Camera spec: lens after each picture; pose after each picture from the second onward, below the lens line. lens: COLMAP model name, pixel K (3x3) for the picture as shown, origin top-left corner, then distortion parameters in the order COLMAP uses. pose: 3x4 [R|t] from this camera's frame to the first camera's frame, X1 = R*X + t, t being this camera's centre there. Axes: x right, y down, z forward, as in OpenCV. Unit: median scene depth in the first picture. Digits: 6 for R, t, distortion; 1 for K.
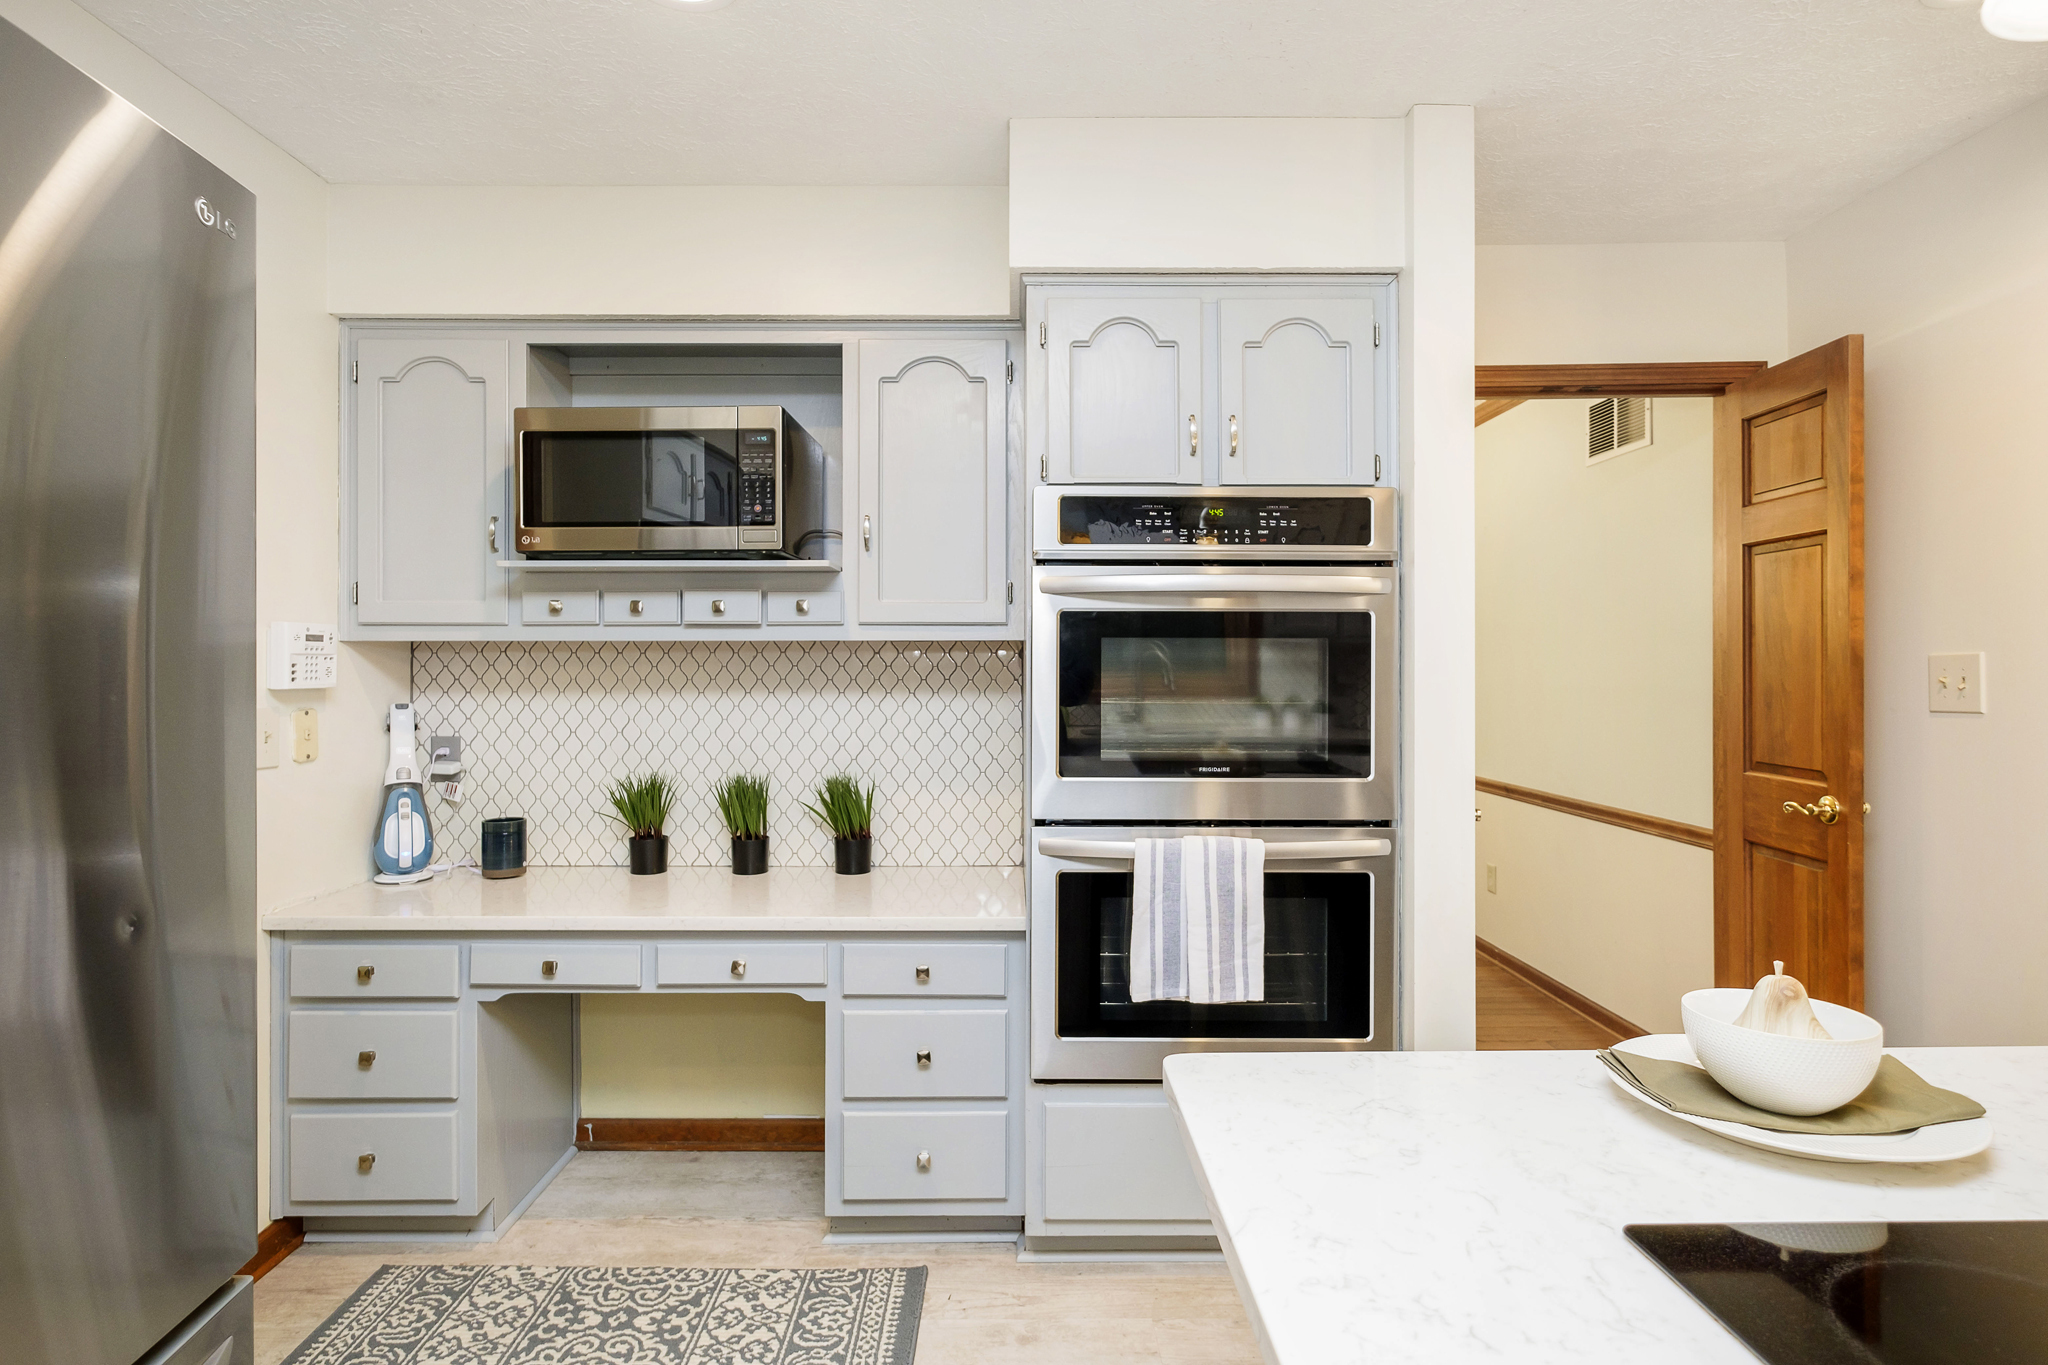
lens RADIAL K [[1035.1, 0, 1019.5], [0, 1035.1, 663.4], [0, 0, 1]] dist [-0.004986, 0.001458]
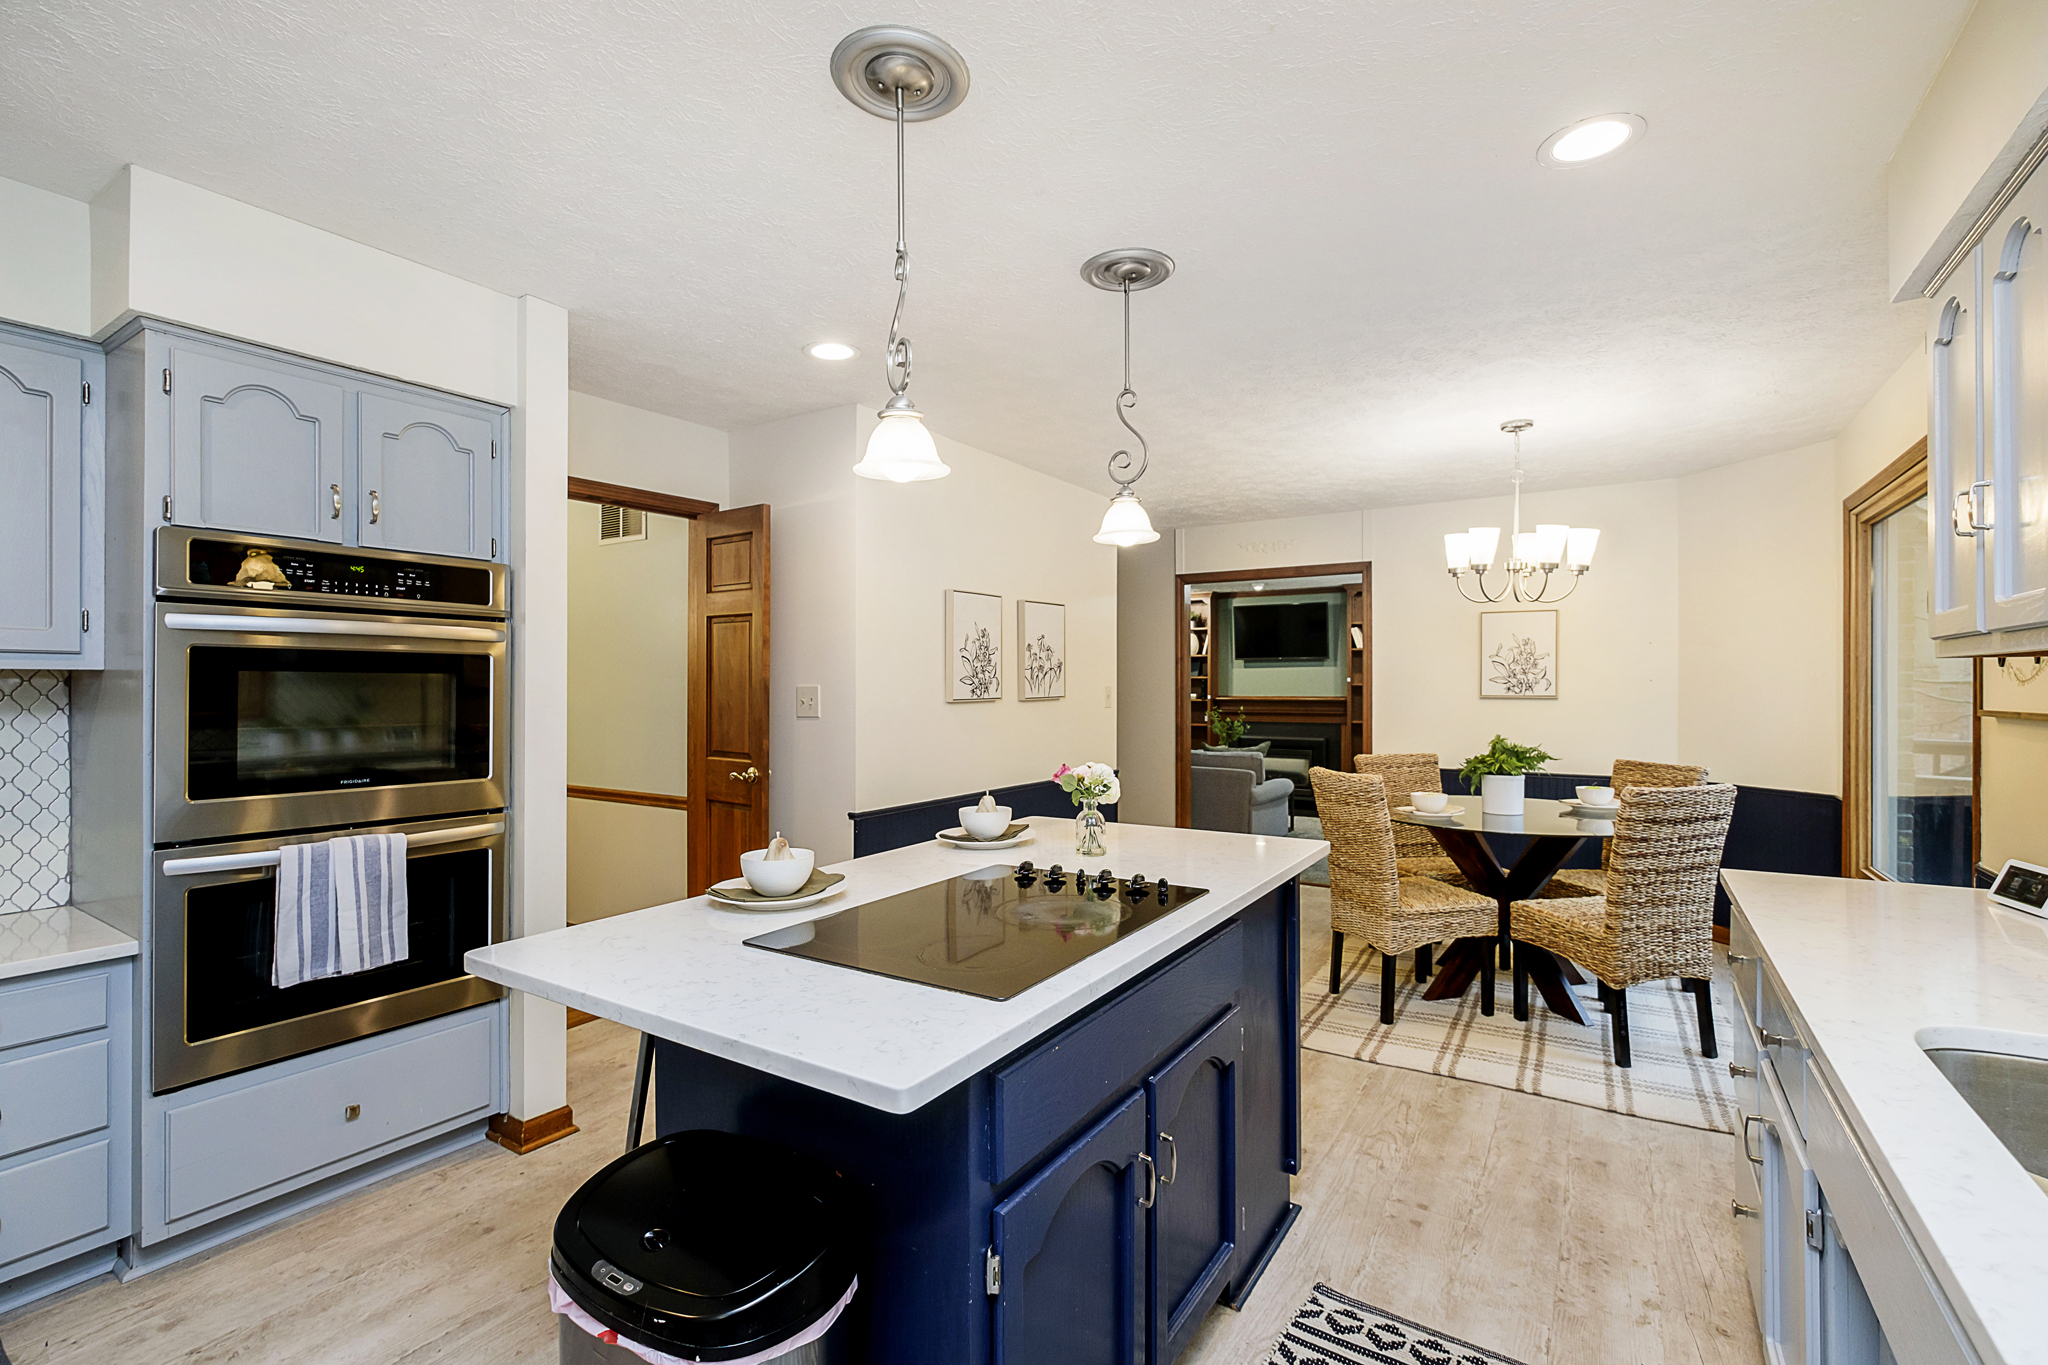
lens RADIAL K [[912.9, 0, 1024.0], [0, 912.9, 682.5], [0, 0, 1]] dist [-0.000002, 0.000106]
pose [[0.540547, 0.004597, 0.841302, -0.284734], [-0.007342, 0.999973, -0.000747, -0.018040], [-0.841282, -0.005773, 0.540566, -0.231557]]
